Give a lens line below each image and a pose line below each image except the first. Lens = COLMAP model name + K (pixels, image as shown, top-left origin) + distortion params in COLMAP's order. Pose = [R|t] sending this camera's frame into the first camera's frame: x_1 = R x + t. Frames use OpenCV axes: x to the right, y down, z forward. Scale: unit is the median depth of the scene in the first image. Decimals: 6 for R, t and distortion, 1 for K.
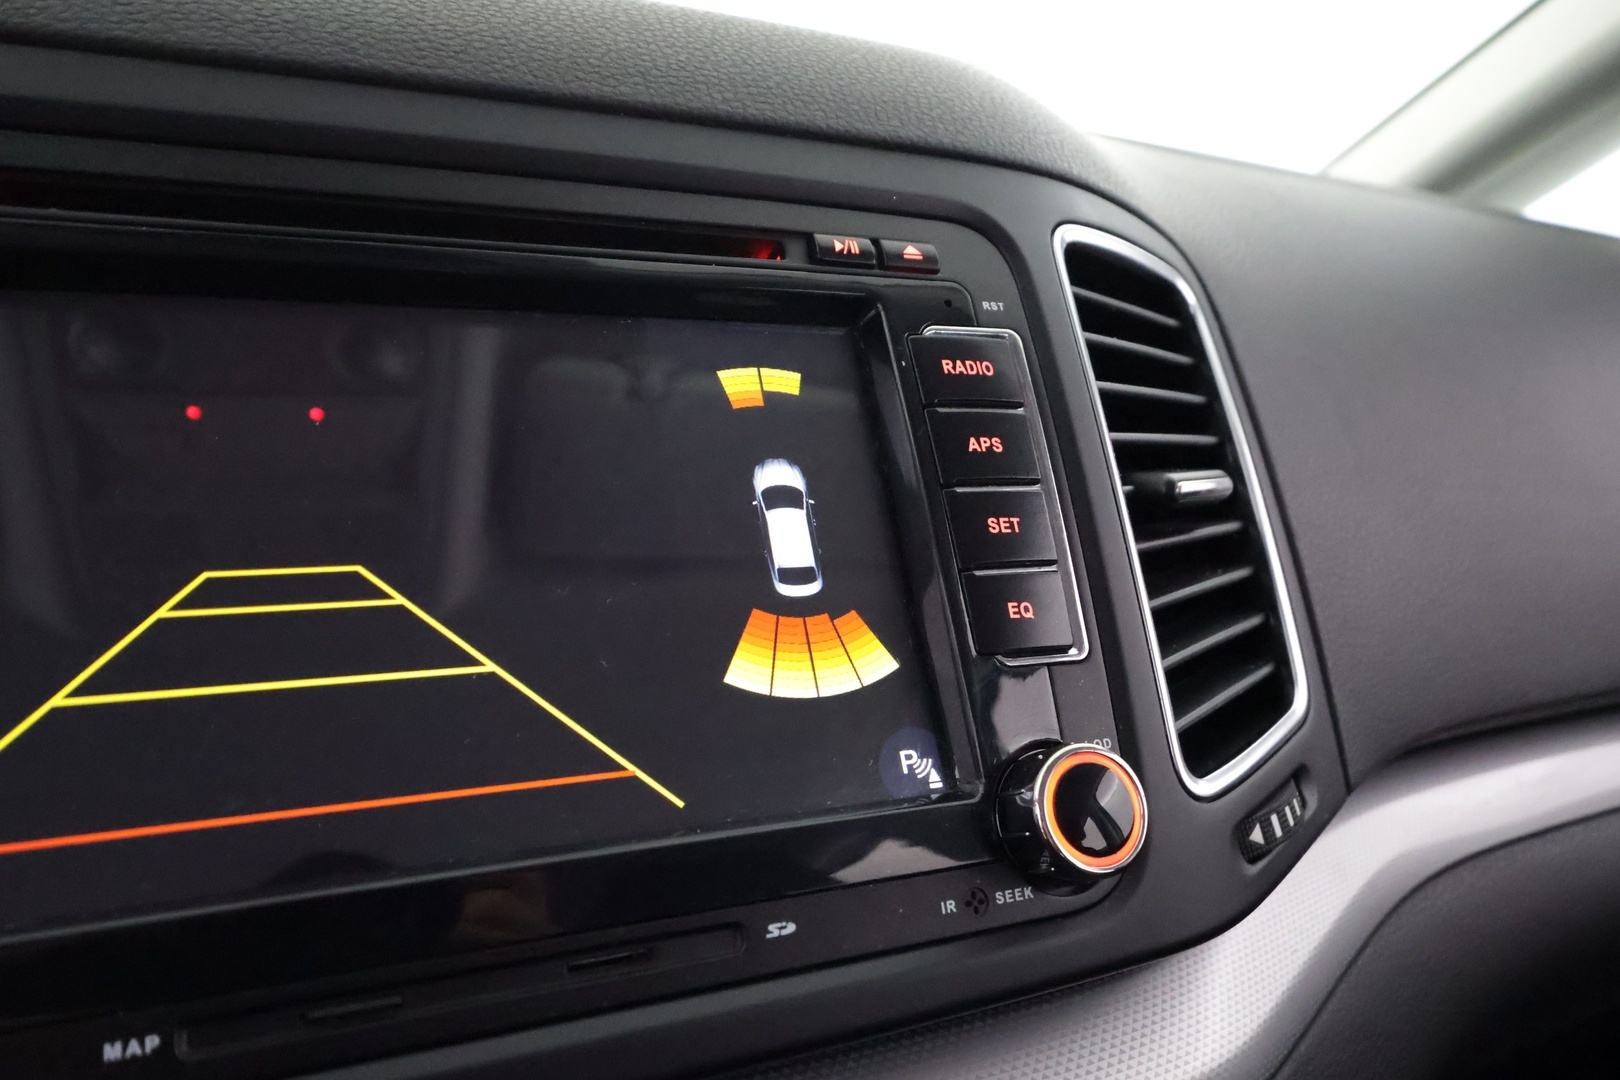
lens RADIAL K [[1204.8, 0, 810.0], [0, 1204.8, 540.0], [0, 0, 1]] dist [0.008683, 0.007390]
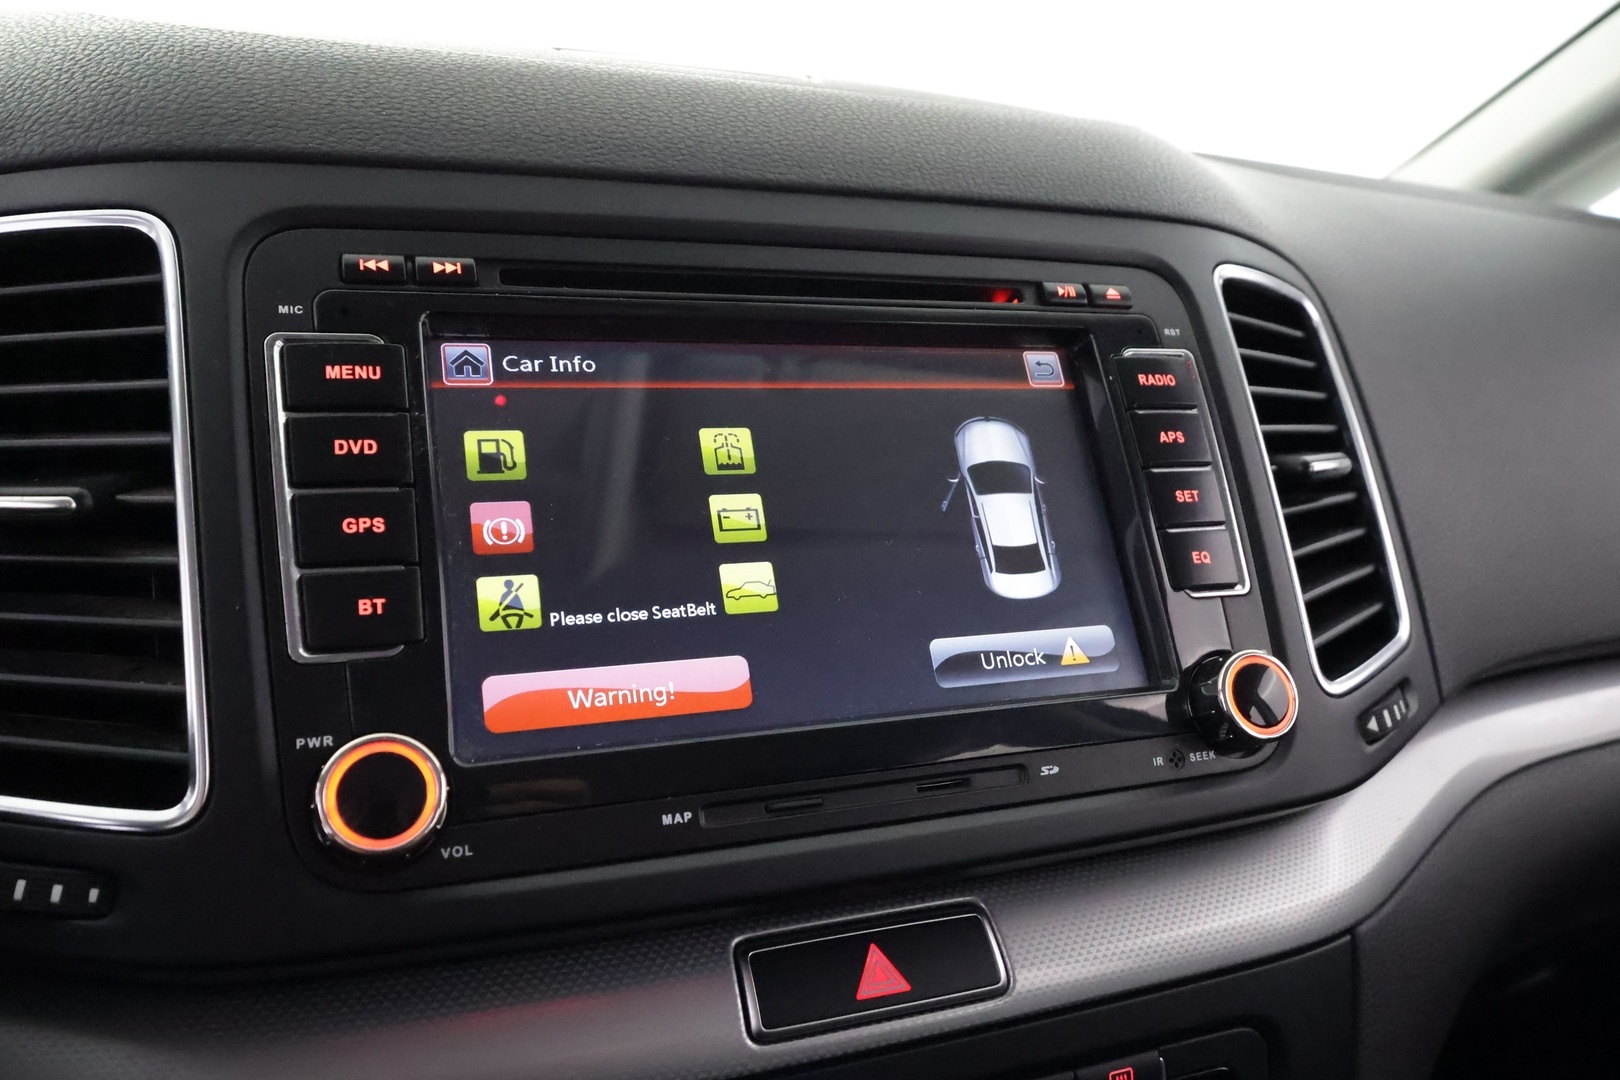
lens RADIAL K [[1204.8, 0, 810.0], [0, 1204.8, 540.0], [0, 0, 1]] dist [0.008683, 0.007390]
pose [[0.998499, -0.001664, -0.054736, -0.183800], [0.002896, 0.999744, 0.022448, 0.005491], [0.054684, -0.022573, 0.998249, -0.377380]]
